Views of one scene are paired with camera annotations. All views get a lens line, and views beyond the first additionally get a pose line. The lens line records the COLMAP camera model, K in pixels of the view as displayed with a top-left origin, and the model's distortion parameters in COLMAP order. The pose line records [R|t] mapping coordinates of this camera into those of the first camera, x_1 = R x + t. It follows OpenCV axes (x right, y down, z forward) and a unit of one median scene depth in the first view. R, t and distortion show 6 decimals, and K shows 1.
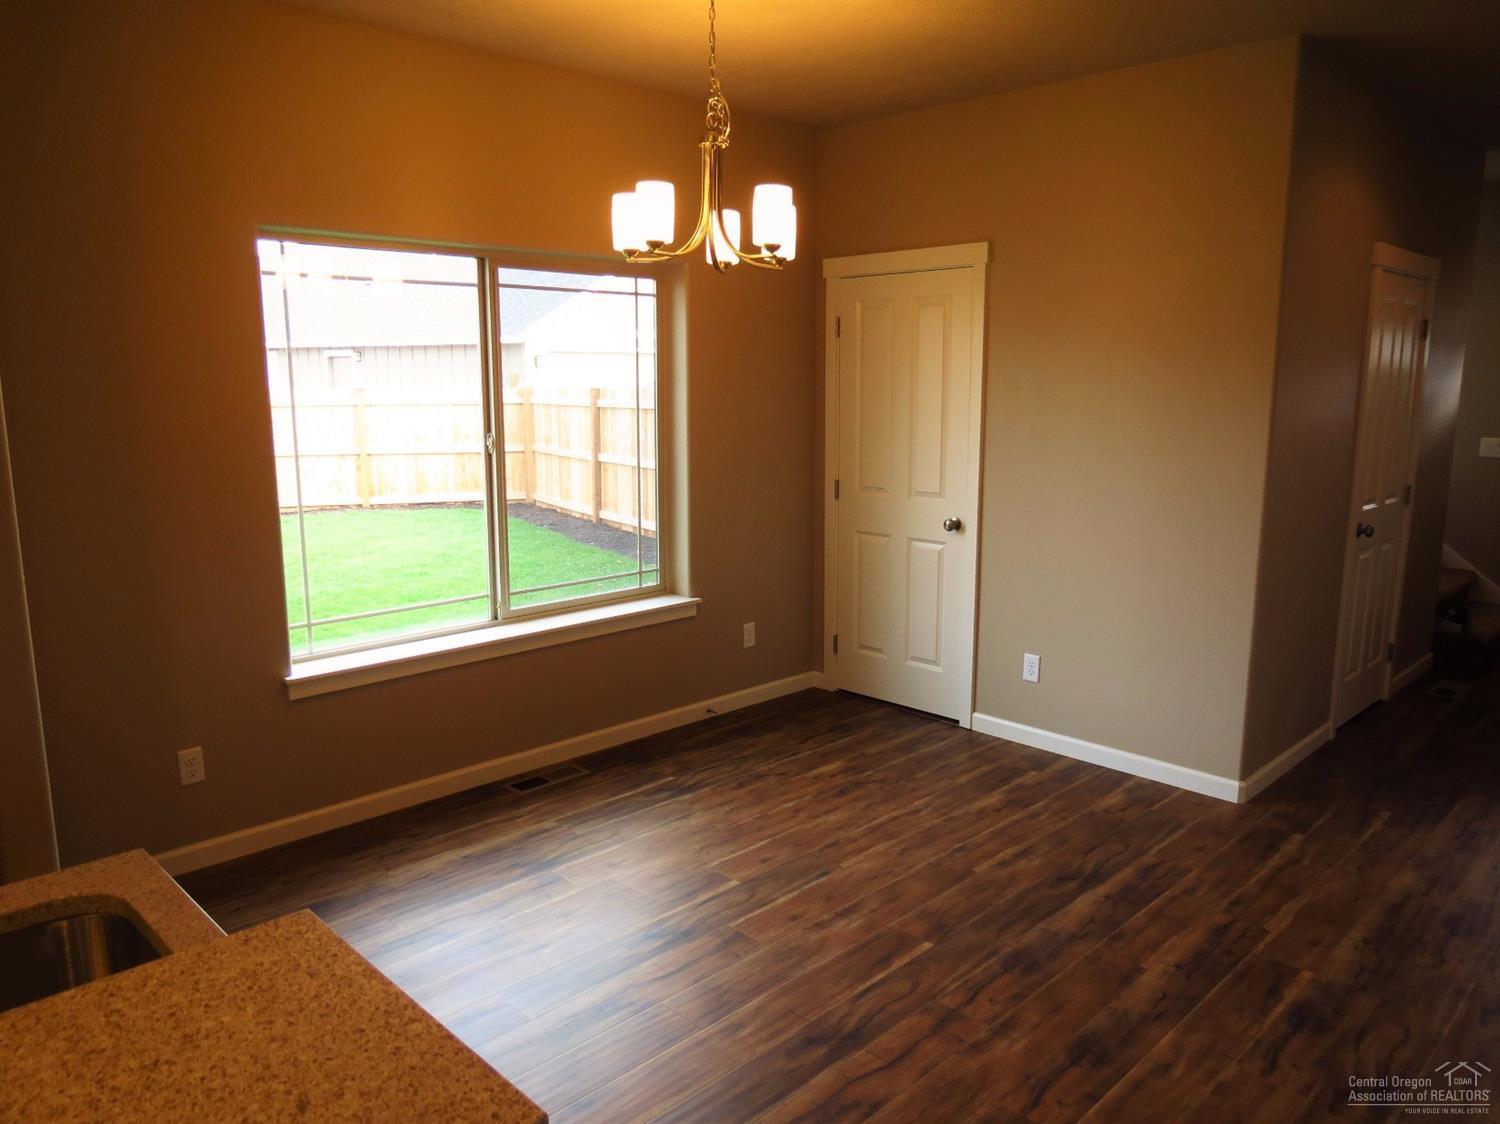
lens RADIAL K [[1064.4, 0, 753.9], [0, 1064.4, 566.1], [0, 0, 1]] dist [-0.033967, 0.009783]
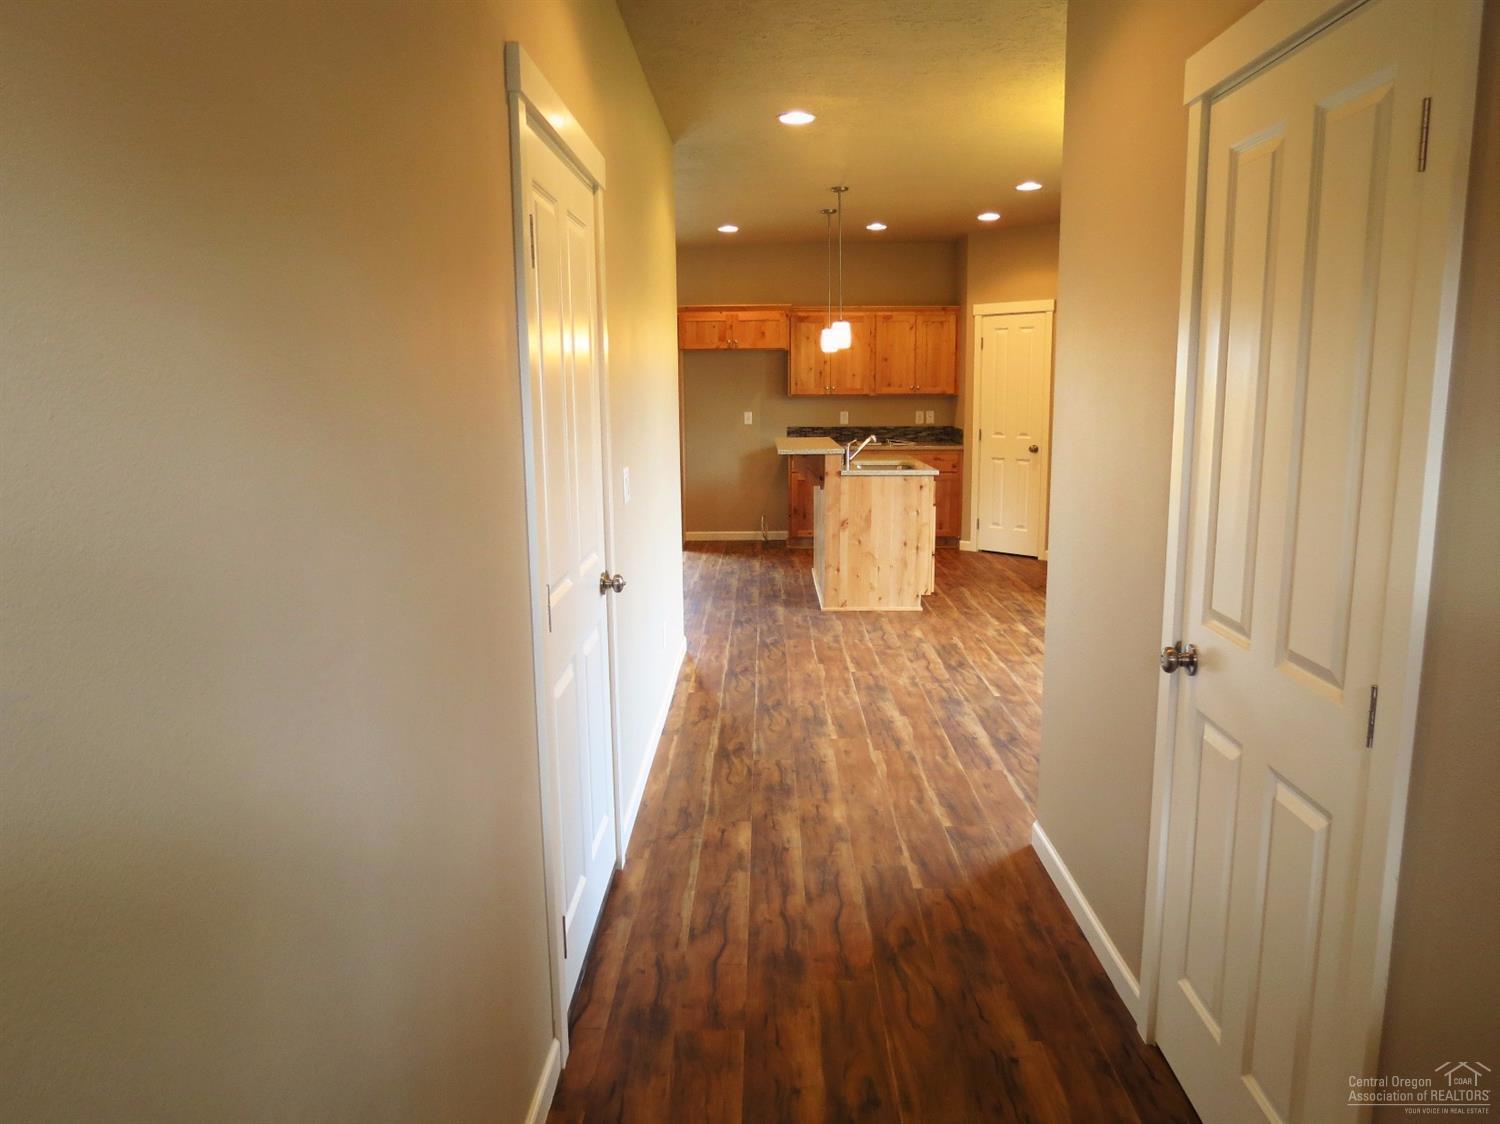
lens RADIAL K [[1064.4, 0, 759.9], [0, 1064.4, 563.0], [0, 0, 1]] dist [-0.033967, 0.009783]
pose [[-0.706014, 0.124076, -0.697244, 1.149764], [-0.120474, 0.949141, 0.290891, -0.210738], [0.697876, 0.289373, -0.655159, 1.291793]]
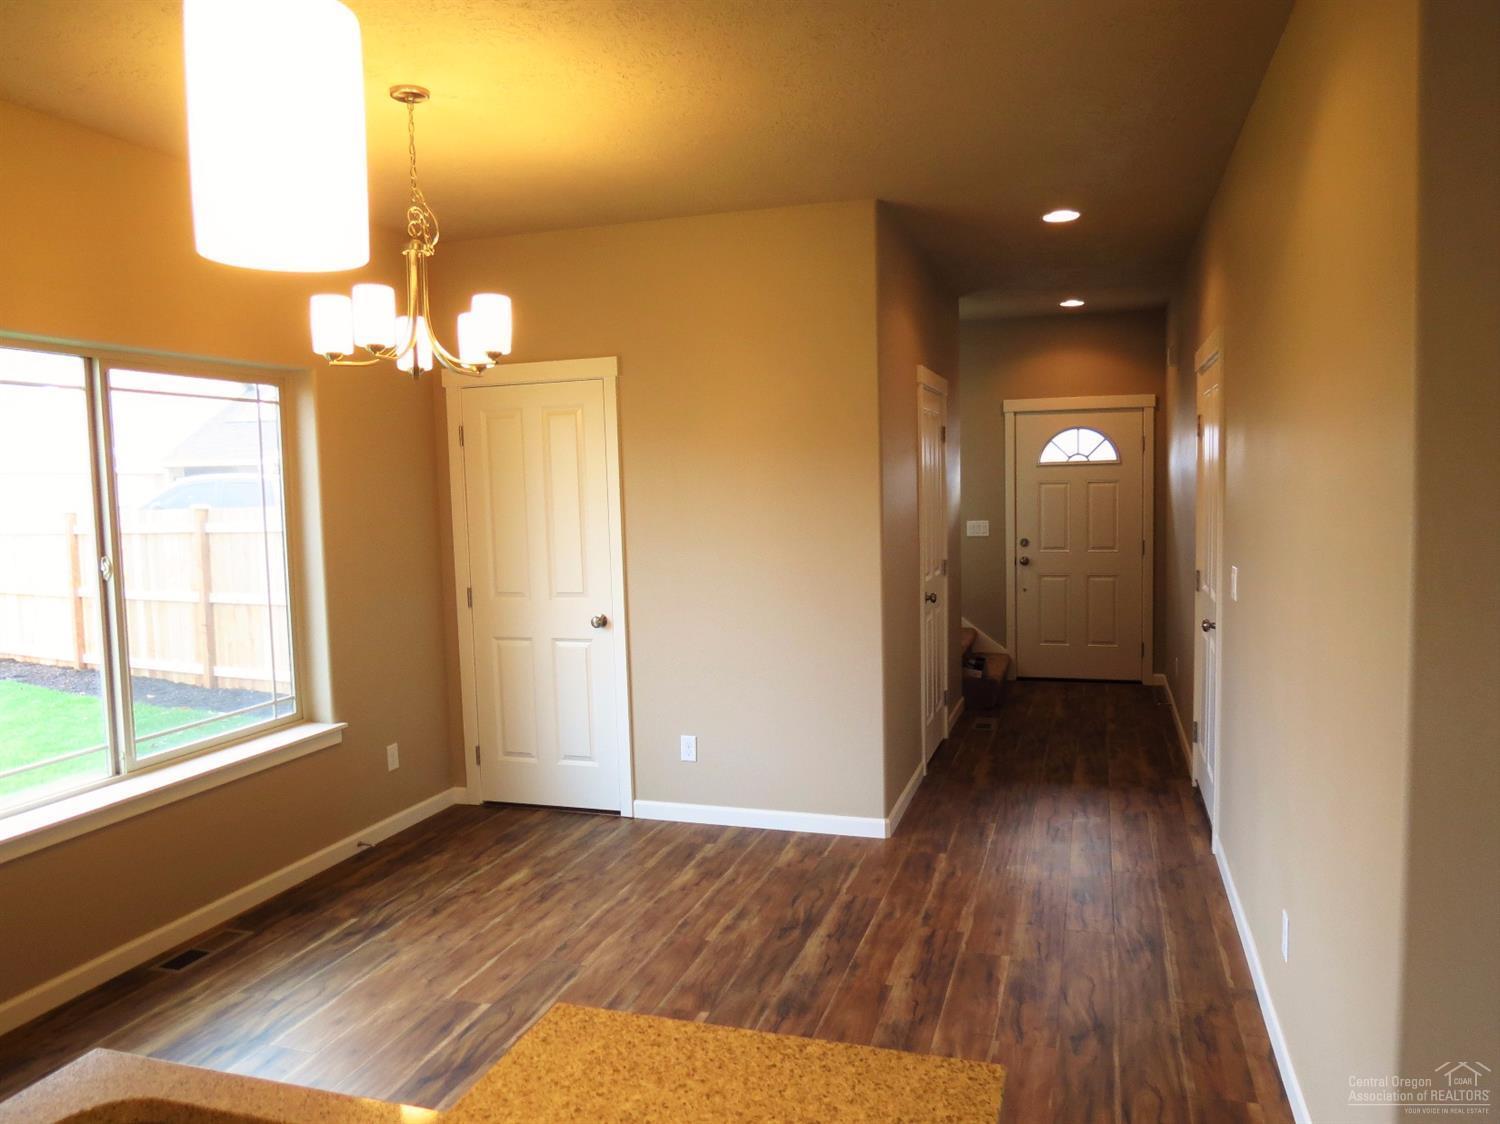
lens RADIAL K [[1064.4, 0, 754.8], [0, 1064.4, 567.4], [0, 0, 1]] dist [-0.033967, 0.009783]
pose [[0.886061, -0.059035, 0.459795, -0.175589], [0.106527, 0.991244, -0.078018, 0.006645], [-0.451163, 0.118109, 0.884591, 0.005184]]
